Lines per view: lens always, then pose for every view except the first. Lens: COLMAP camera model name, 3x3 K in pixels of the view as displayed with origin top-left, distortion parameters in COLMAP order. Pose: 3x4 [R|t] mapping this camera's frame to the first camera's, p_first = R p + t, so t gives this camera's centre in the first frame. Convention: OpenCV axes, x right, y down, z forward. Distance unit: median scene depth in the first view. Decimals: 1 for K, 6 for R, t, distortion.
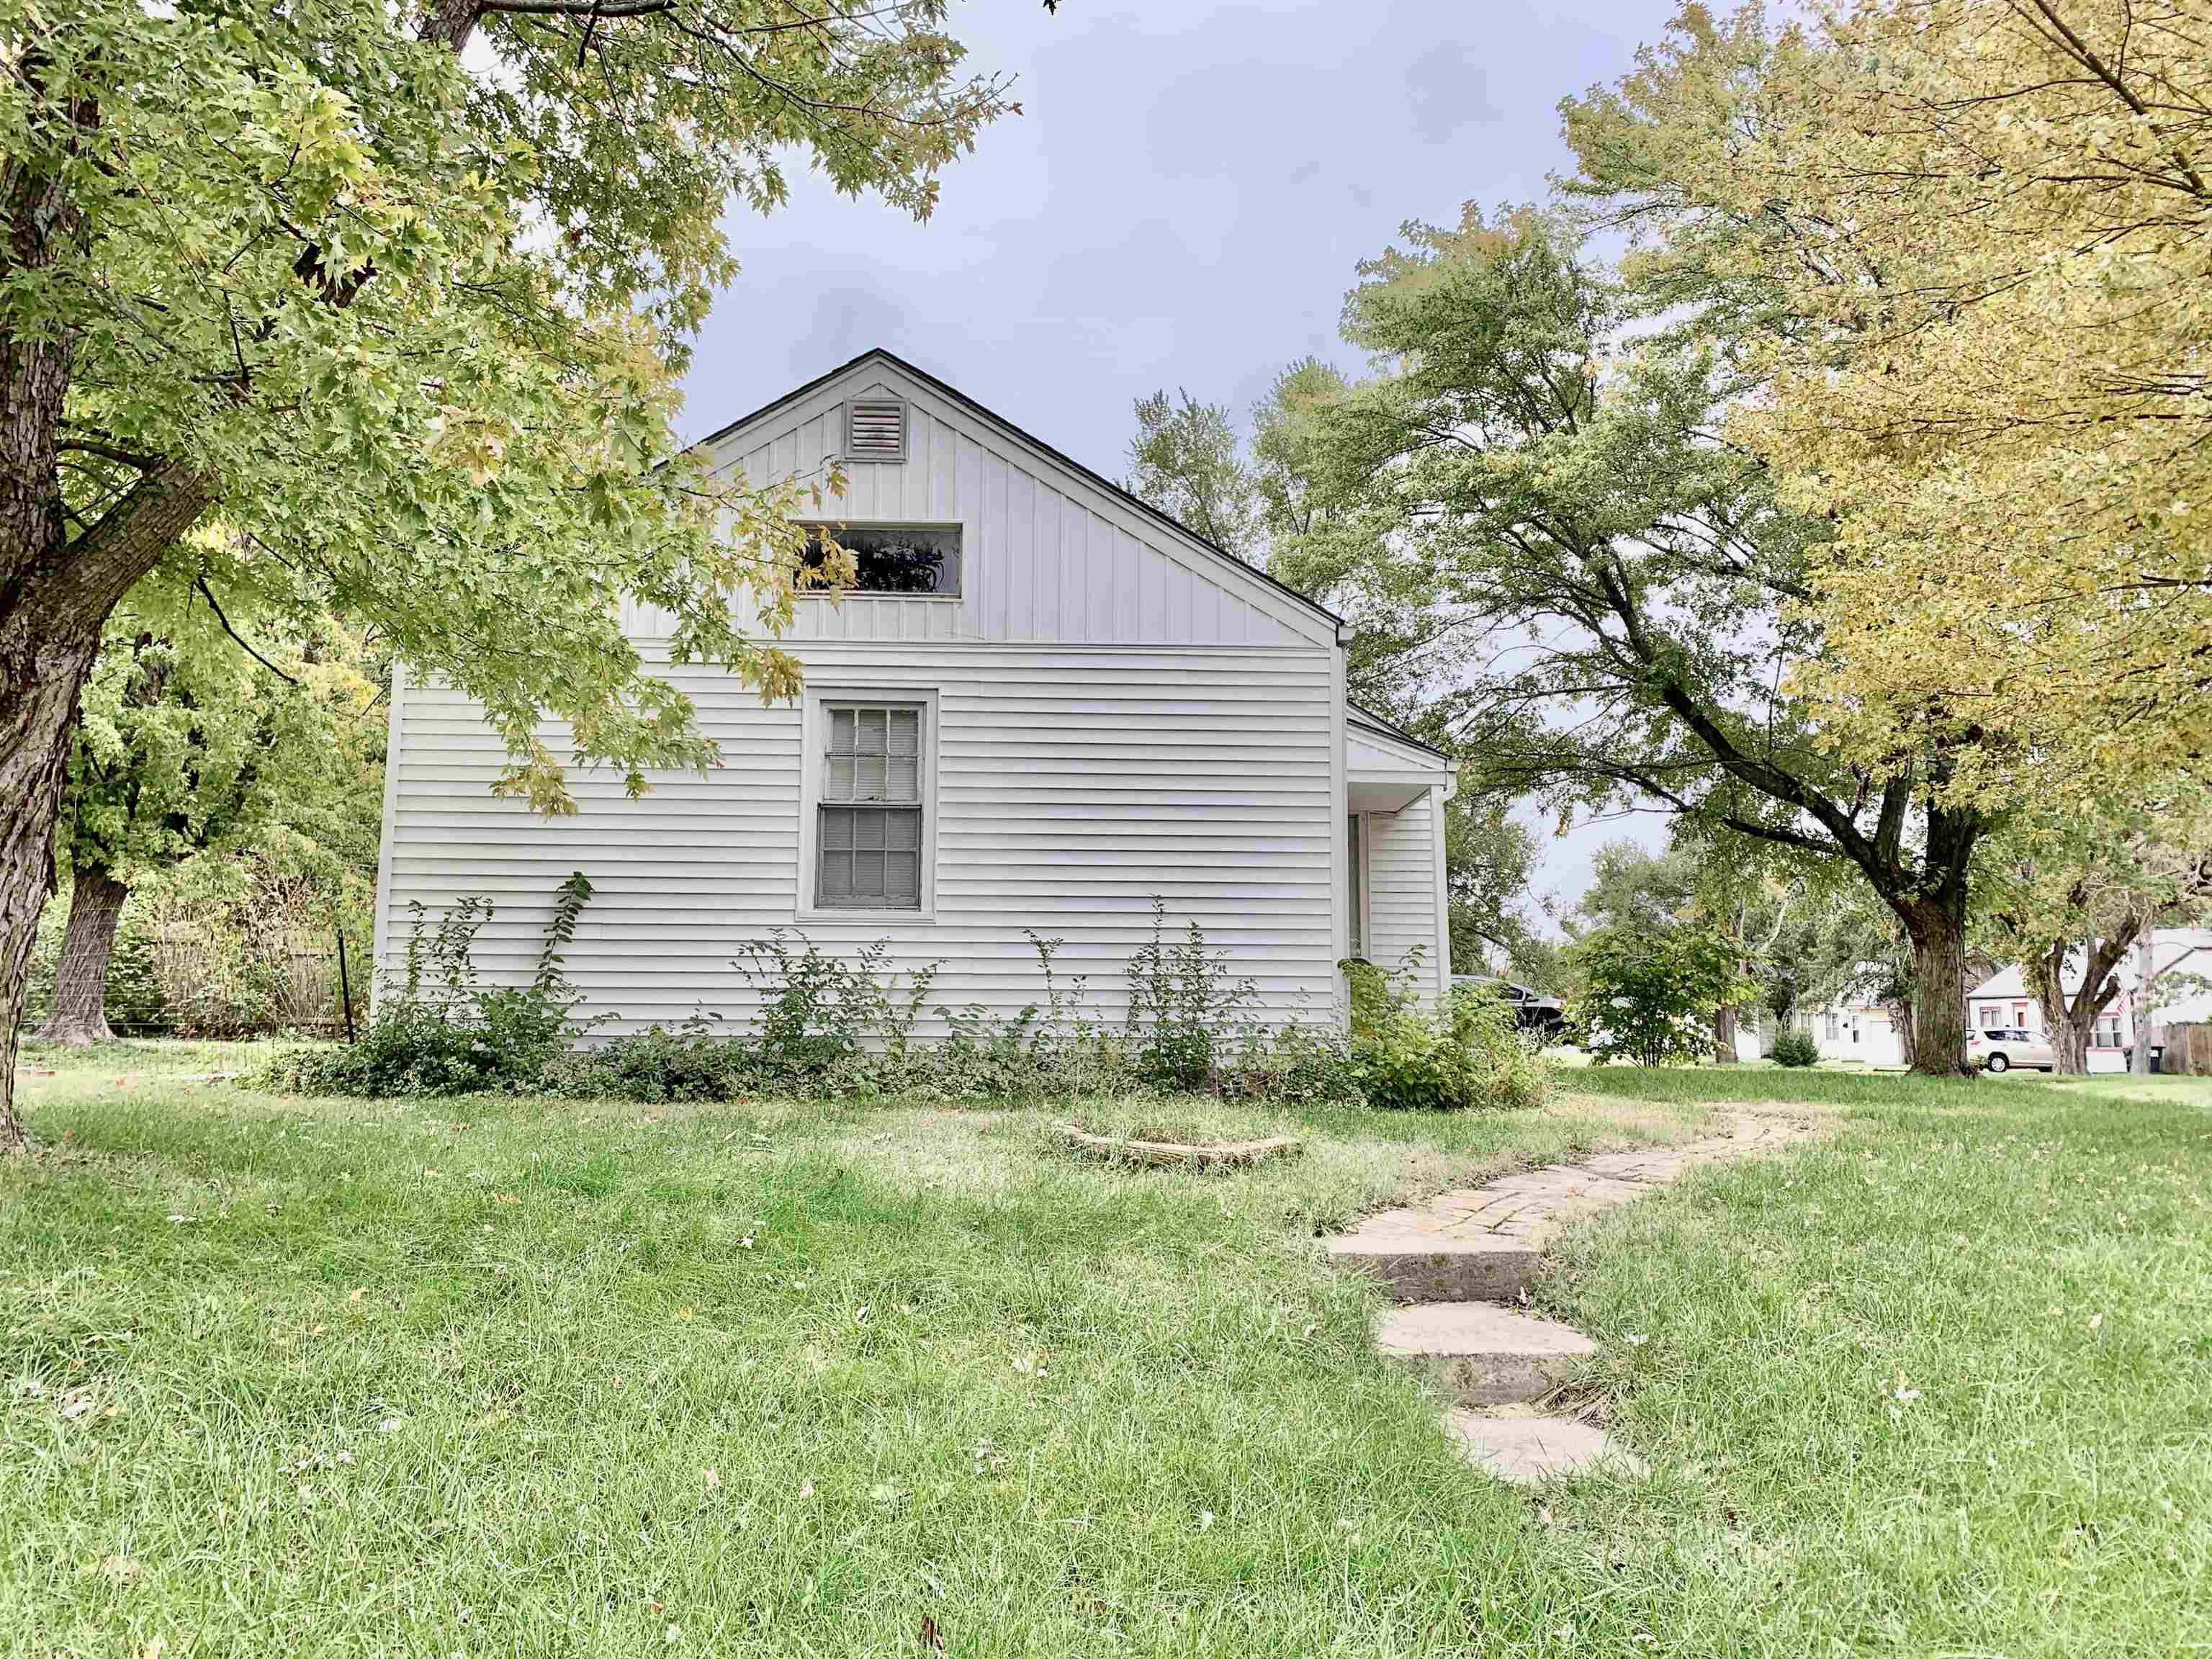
lens RADIAL K [[1659.9, 0, 1106.0], [0, 1659.9, 829.5], [0, 0, 1]] dist [0.000831, -0.010601]
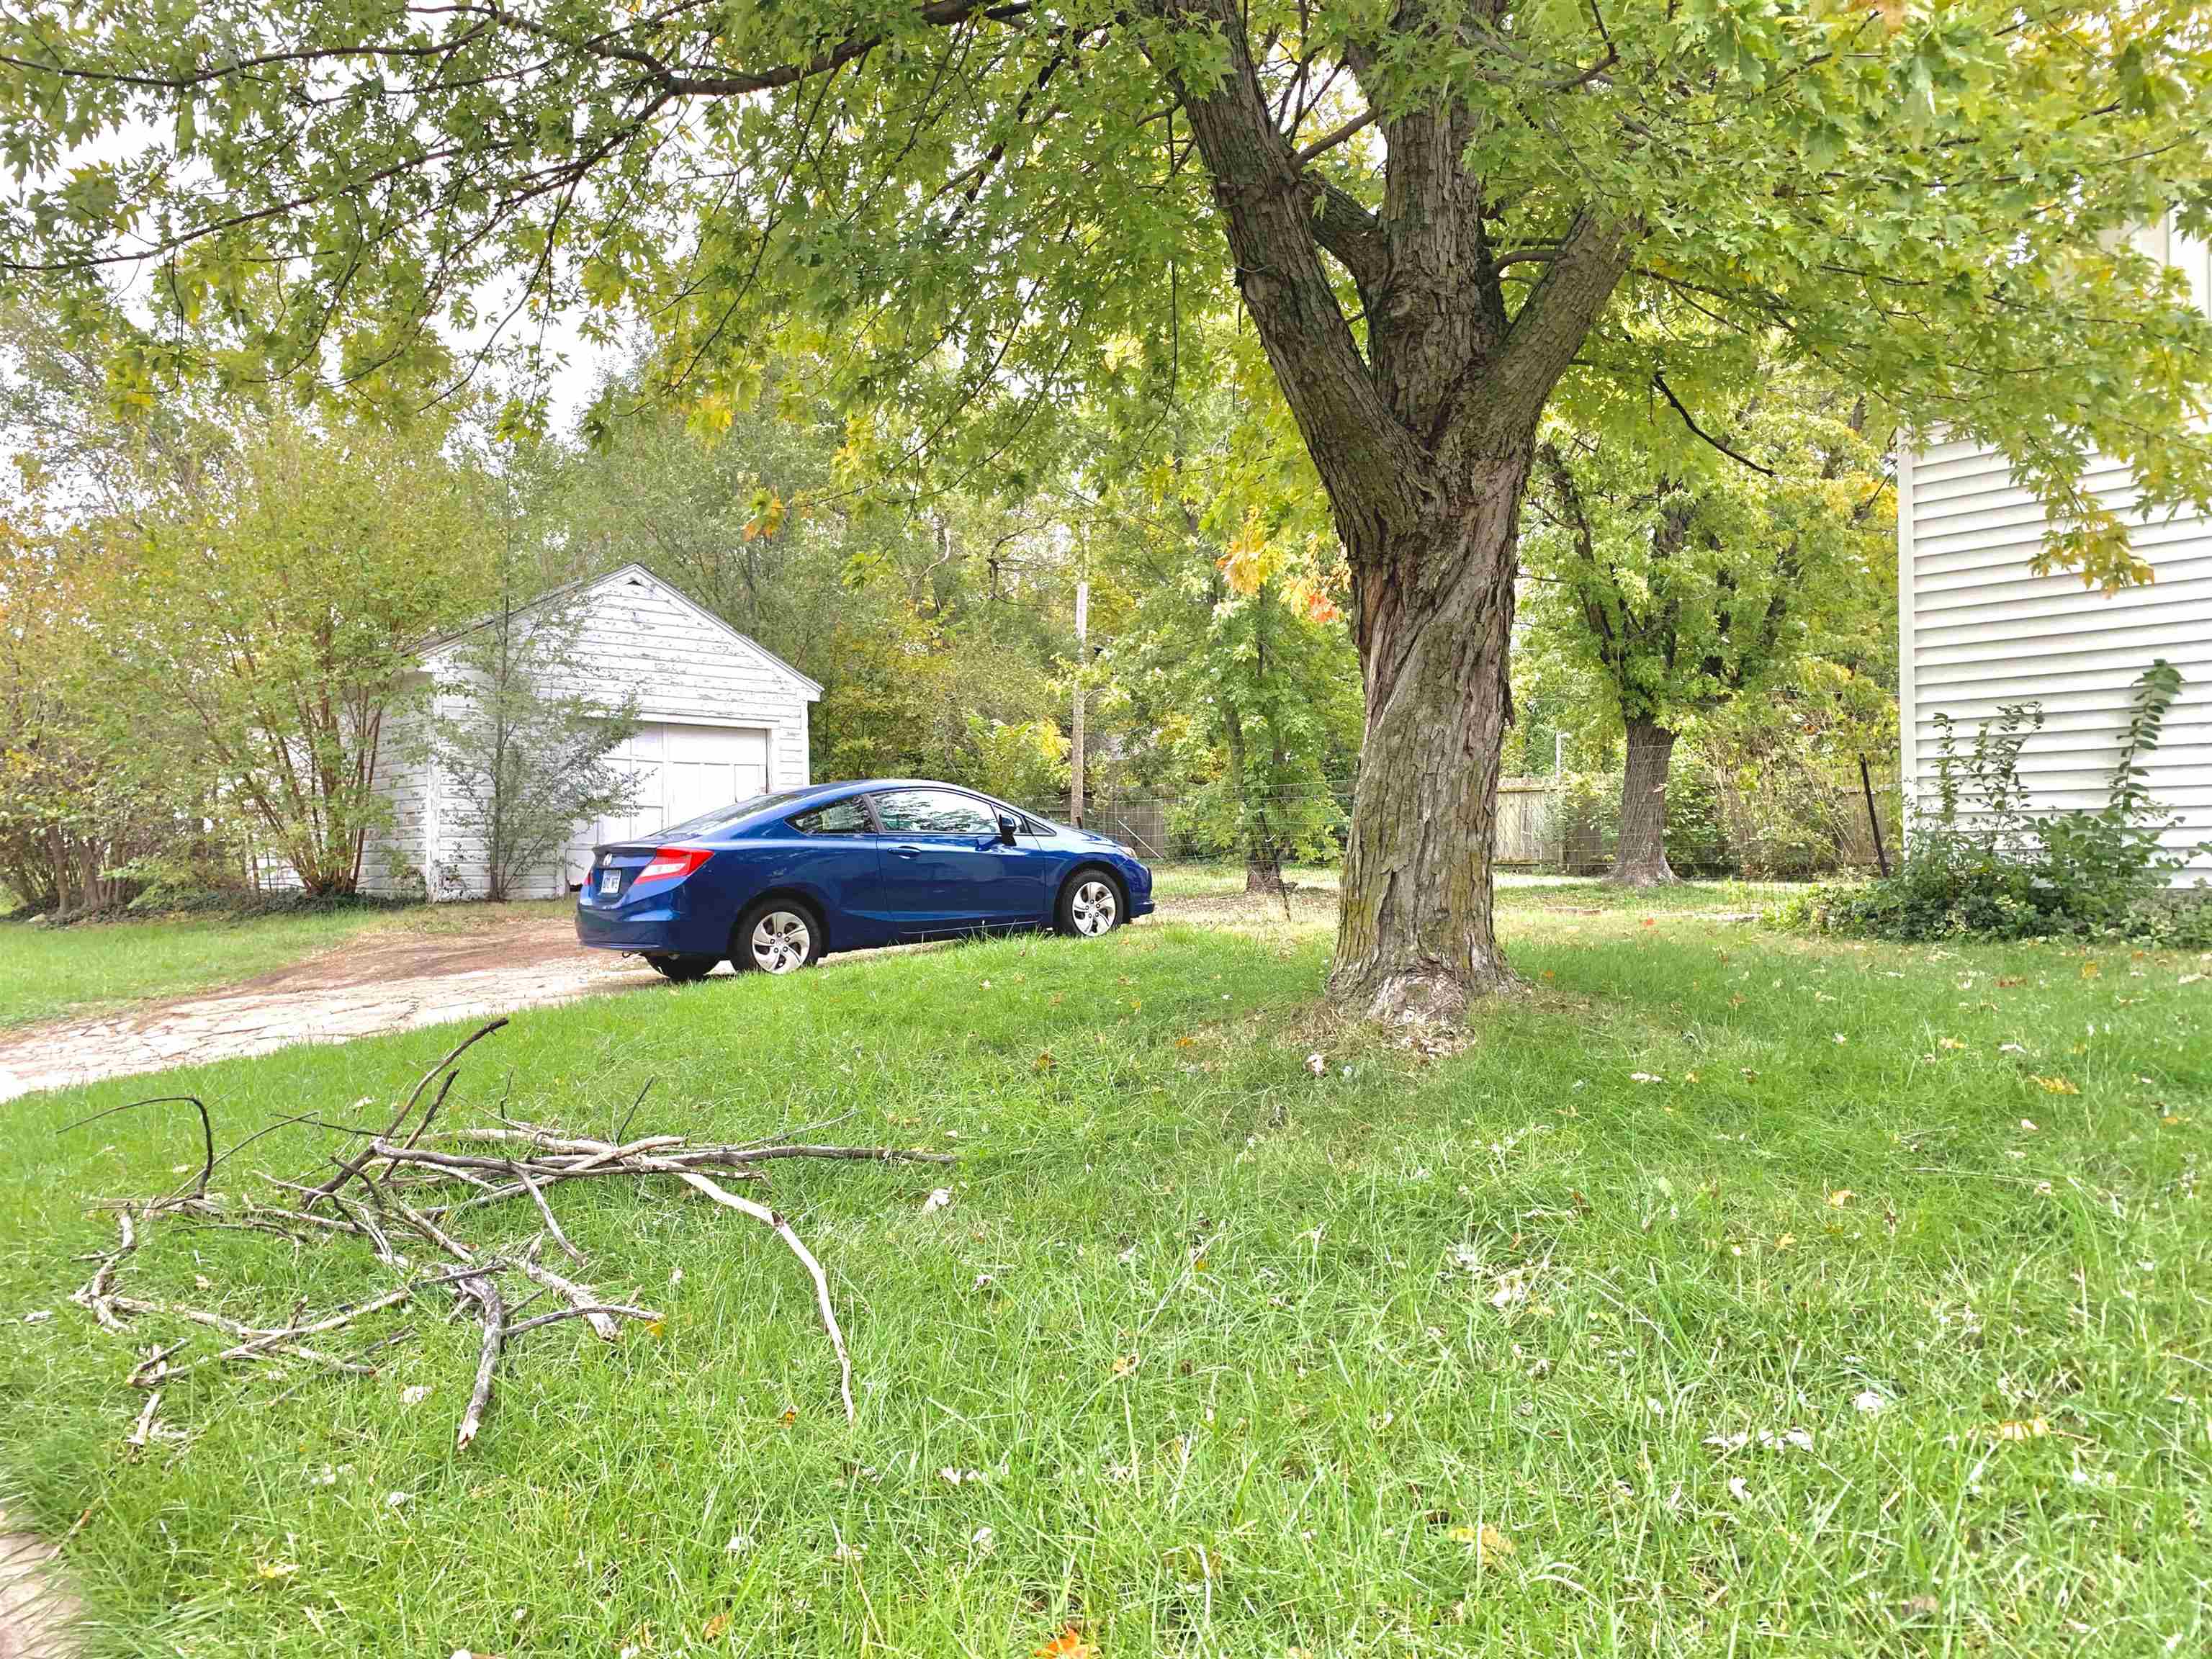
lens RADIAL K [[1671.7, 0, 1106.0], [0, 1671.7, 829.5], [0, 0, 1]] dist [0.035249, -0.009674]
pose [[0.637644, -0.032981, -0.769625, -0.026409], [0.106589, 0.993250, 0.045746, 0.016436], [0.762922, -0.111203, 0.636855, 0.113157]]
